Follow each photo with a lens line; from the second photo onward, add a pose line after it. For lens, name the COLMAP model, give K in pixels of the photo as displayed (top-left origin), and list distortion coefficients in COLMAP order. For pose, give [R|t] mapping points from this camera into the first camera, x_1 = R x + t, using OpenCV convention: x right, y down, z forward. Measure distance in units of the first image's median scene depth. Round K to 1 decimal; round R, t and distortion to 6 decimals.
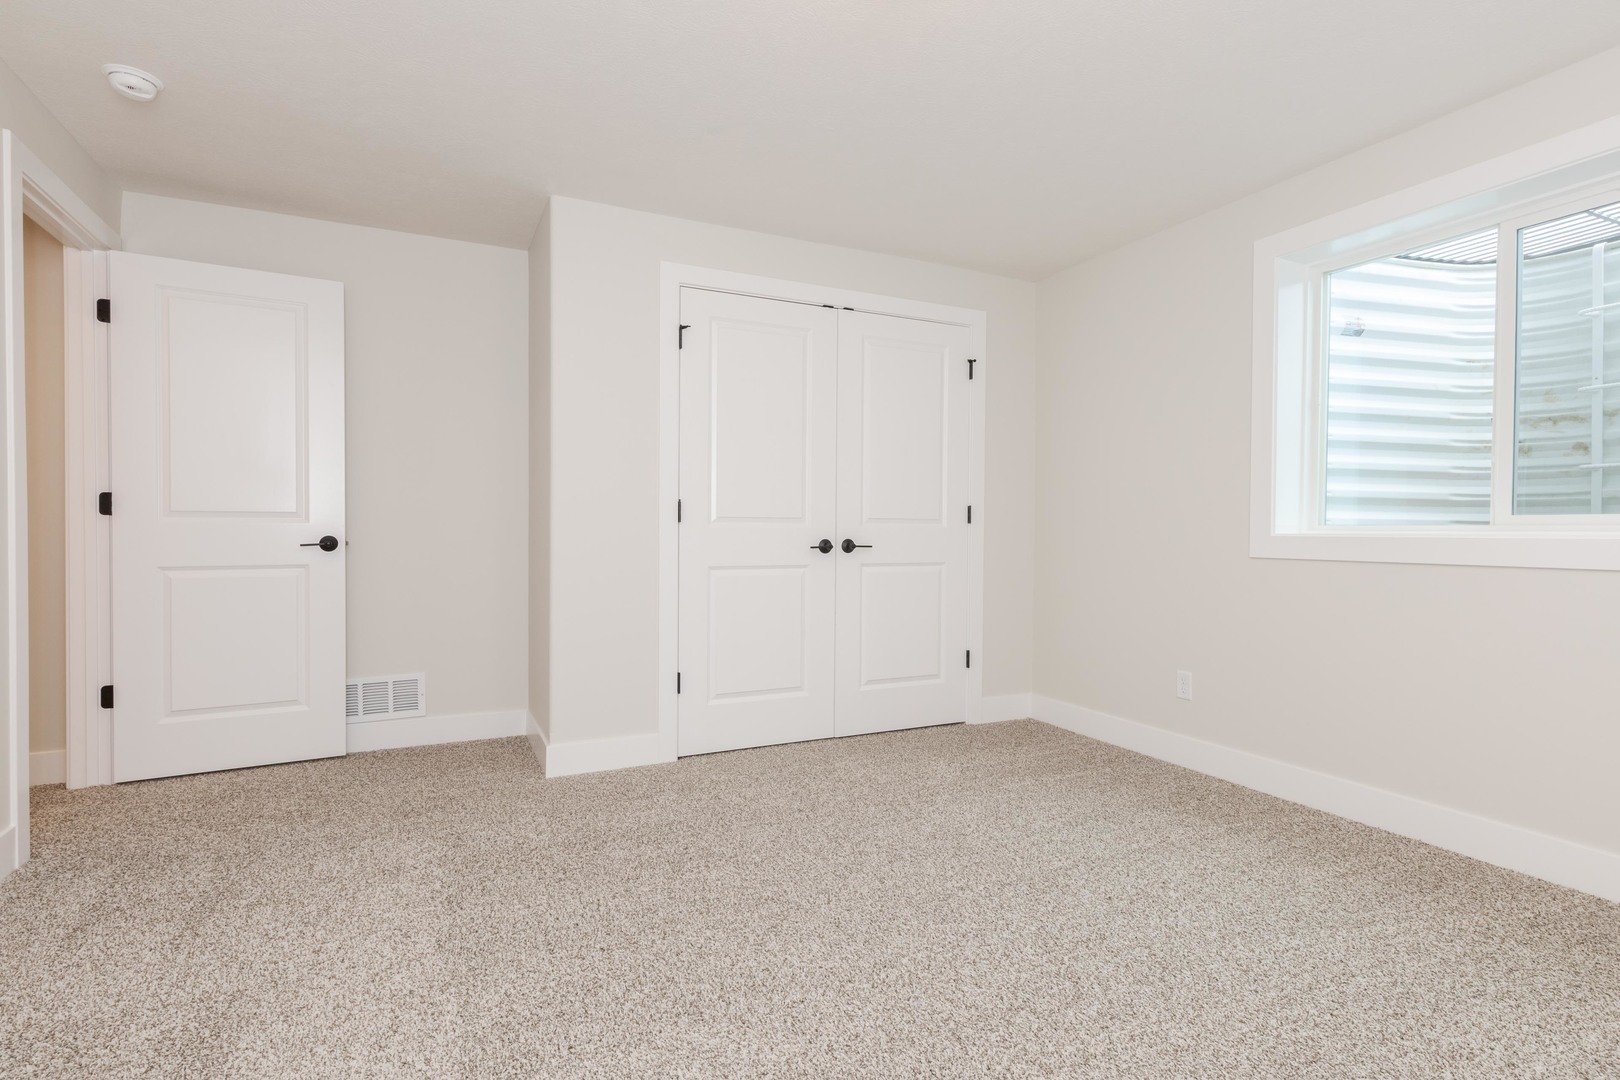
lens RADIAL K [[824.6, 0, 810.0], [0, 824.6, 540.0], [0, 0, 1]] dist [0.000149, 0.000127]
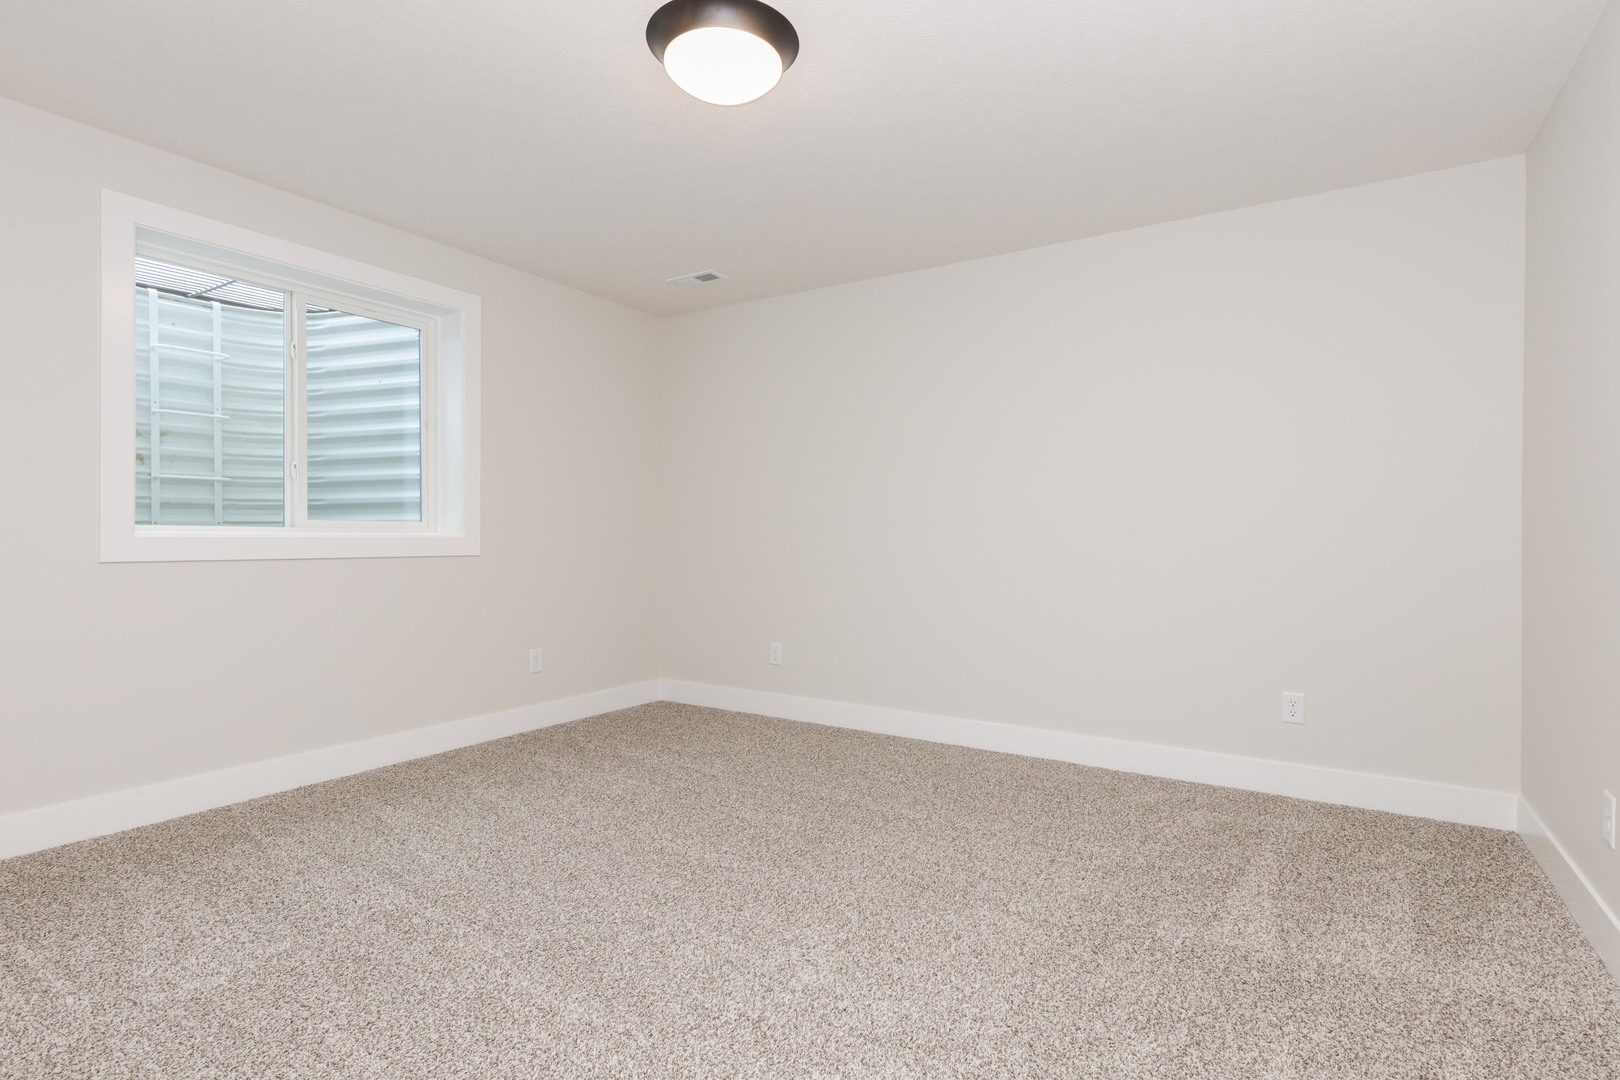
lens RADIAL K [[824.6, 0, 810.0], [0, 824.6, 540.0], [0, 0, 1]] dist [0.000149, 0.000127]
pose [[-0.537390, -0.007998, 0.843296, -0.605172], [0.014153, 0.999729, 0.018500, -0.005707], [-0.843215, 0.021877, -0.537131, 0.914939]]
